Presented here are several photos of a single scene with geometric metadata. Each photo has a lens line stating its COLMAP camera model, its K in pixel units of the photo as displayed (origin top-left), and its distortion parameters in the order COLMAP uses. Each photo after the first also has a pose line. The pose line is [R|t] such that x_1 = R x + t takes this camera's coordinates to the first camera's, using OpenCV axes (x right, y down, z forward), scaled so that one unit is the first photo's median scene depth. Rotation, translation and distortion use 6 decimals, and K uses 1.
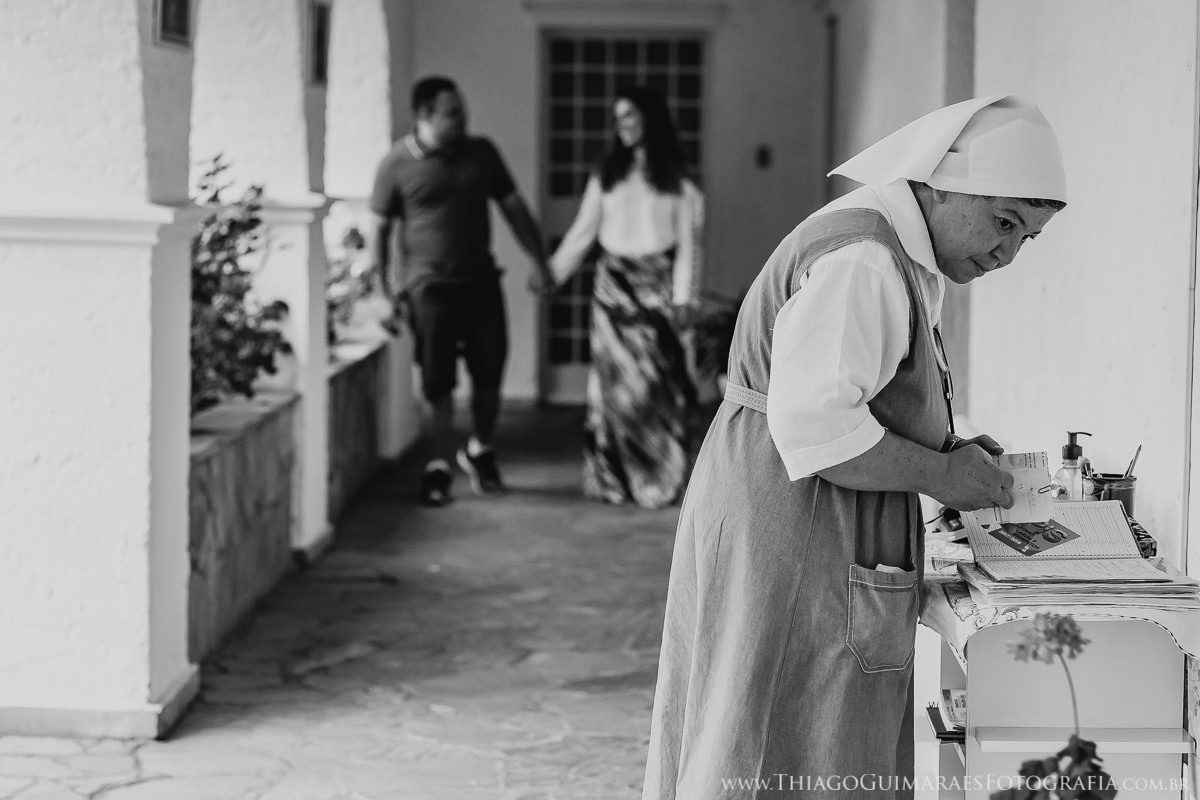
lens RADIAL K [[2885.5, 0, 600.0], [0, 2885.5, 400.0], [0, 0, 1]] dist [-0.497566, 9.522247]
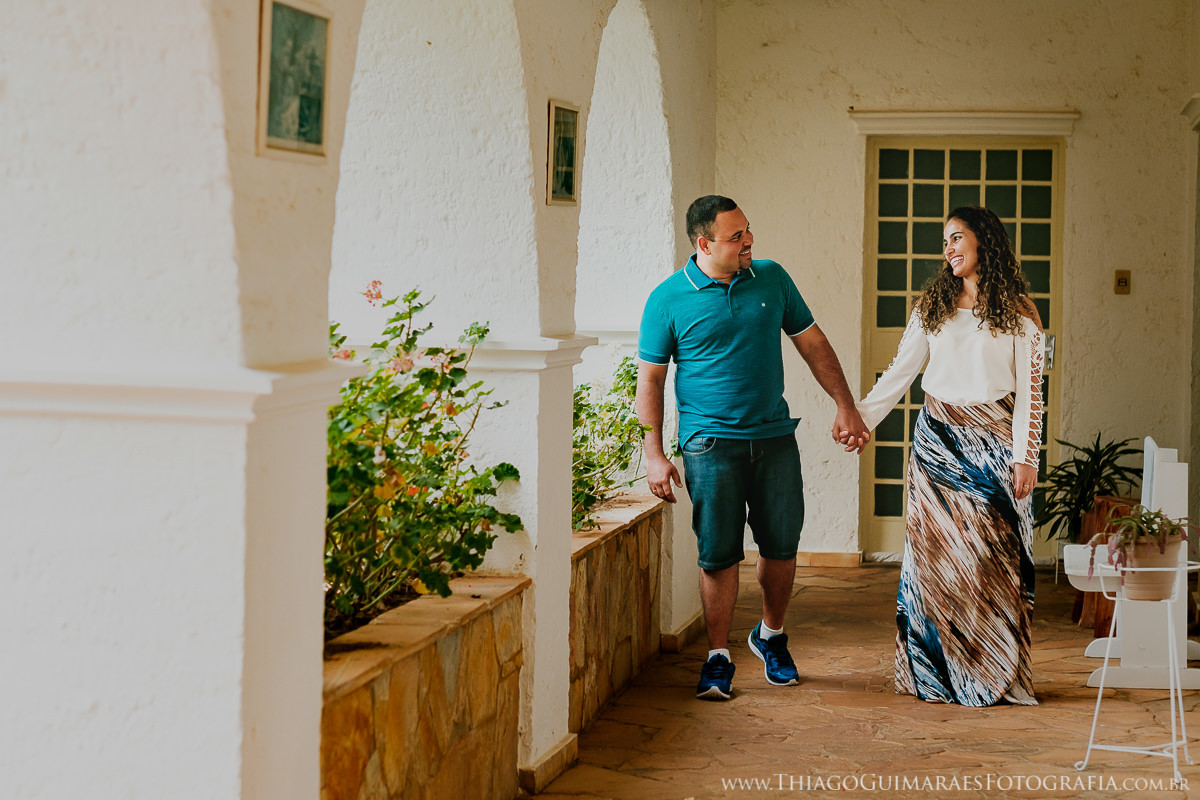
lens RADIAL K [[2907.8, 0, 600.0], [0, 2907.8, 400.0], [0, 0, 1]] dist [0.402406, -0.272588]
pose [[0.991995, 0.011695, -0.125738, 0.016641], [-0.016627, 0.999130, -0.038247, -0.018492], [0.125182, 0.040032, 0.991326, 0.148143]]
